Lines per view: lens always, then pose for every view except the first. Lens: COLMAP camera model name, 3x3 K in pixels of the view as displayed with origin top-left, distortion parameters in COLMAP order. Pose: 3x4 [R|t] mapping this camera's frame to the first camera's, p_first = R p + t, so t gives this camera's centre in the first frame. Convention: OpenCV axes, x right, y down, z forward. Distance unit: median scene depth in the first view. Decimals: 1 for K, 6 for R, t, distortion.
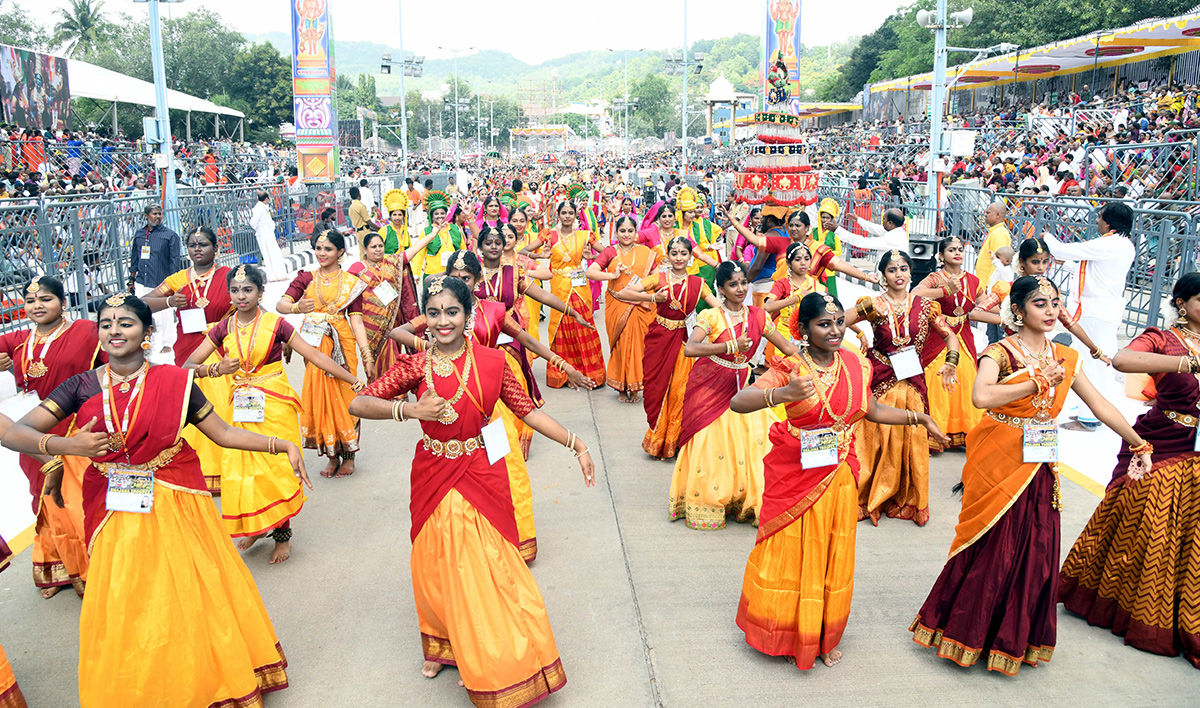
lens RADIAL K [[834.8, 0, 597.0], [0, 834.8, 330.6], [0, 0, 1]] dist [-0.105283, 0.064486]
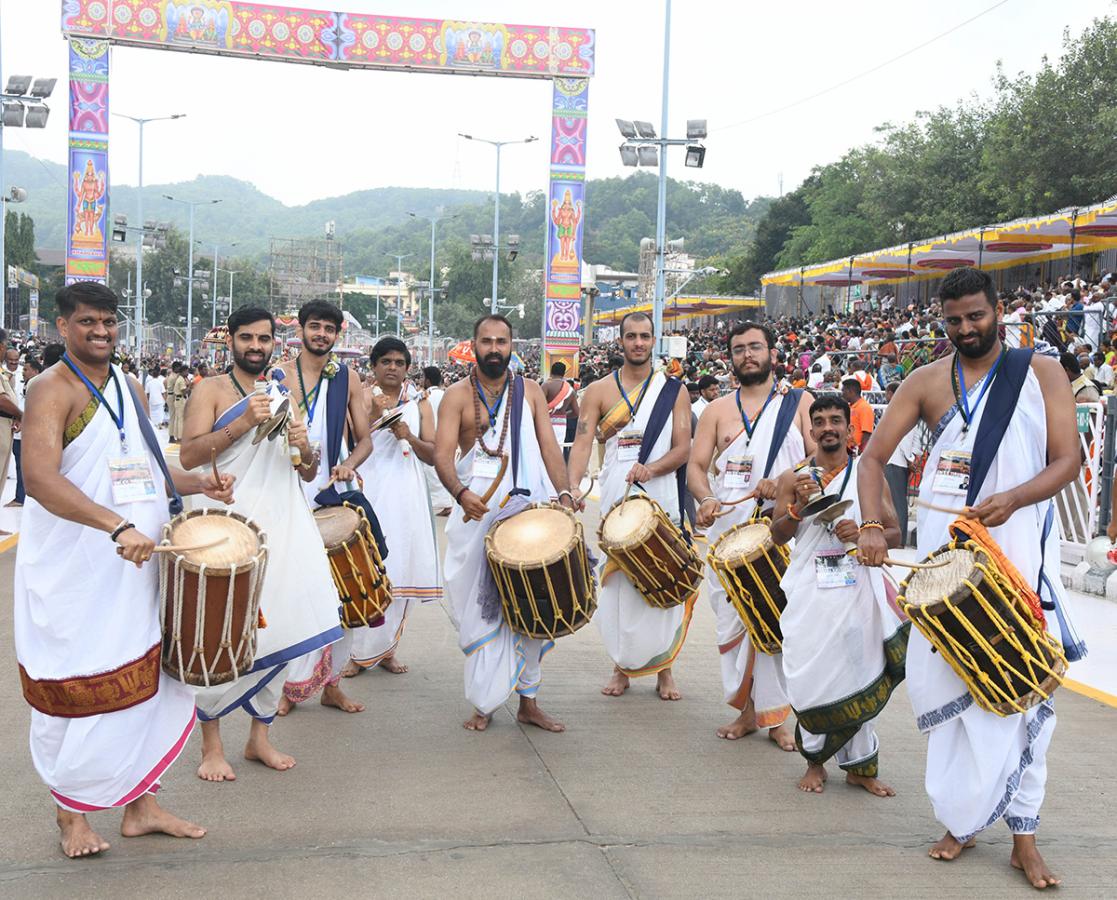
lens RADIAL K [[1528.9, 0, 554.3], [0, 1528.9, 461.0], [0, 0, 1]] dist [0.085290, 0.210024]
pose [[0.994387, 0.030478, 0.101321, 0.010146], [-0.015243, 0.988889, -0.147870, 0.065959], [-0.104702, 0.145495, 0.983803, -0.283920]]
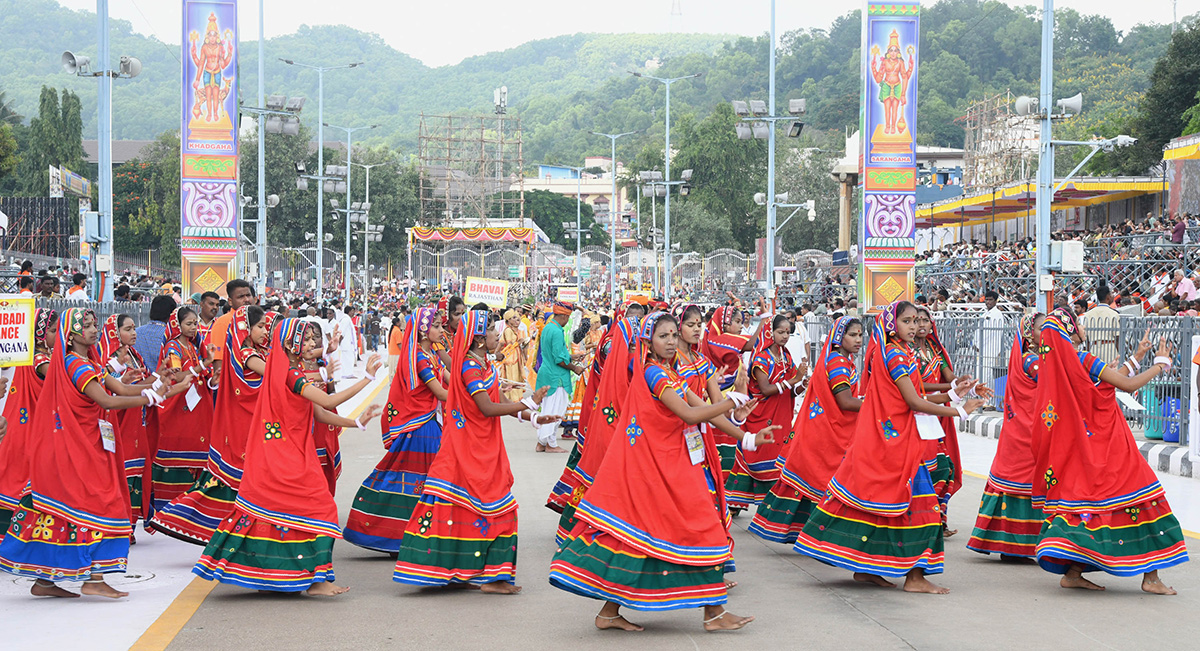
lens RADIAL K [[2272.2, 0, 636.8], [0, 2272.2, 365.2], [0, 0, 1]] dist [0.297422, 0.138661]
pose [[0.999737, 0.010833, 0.020201, -0.008292], [-0.007093, 0.984223, -0.176790, 0.068632], [-0.021797, 0.176600, 0.984041, -0.294274]]
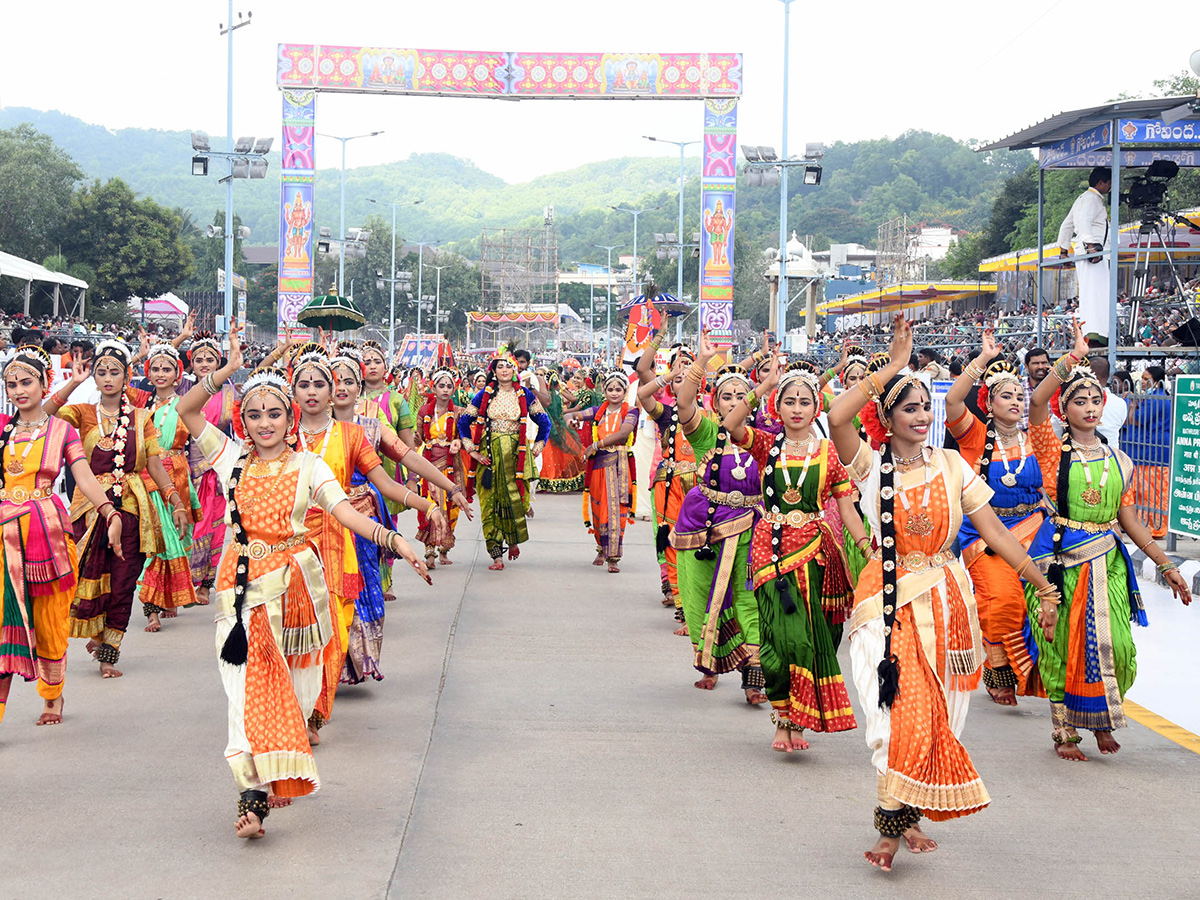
lens RADIAL K [[1846.5, 0, 546.4], [0, 1846.5, 448.3], [0, 0, 1]] dist [0.025940, 0.136199]
pose [[0.998174, 0.020824, -0.056706, 0.049409], [-0.029612, 0.986860, -0.158844, 0.106477], [0.052653, 0.160233, 0.985674, -0.486565]]
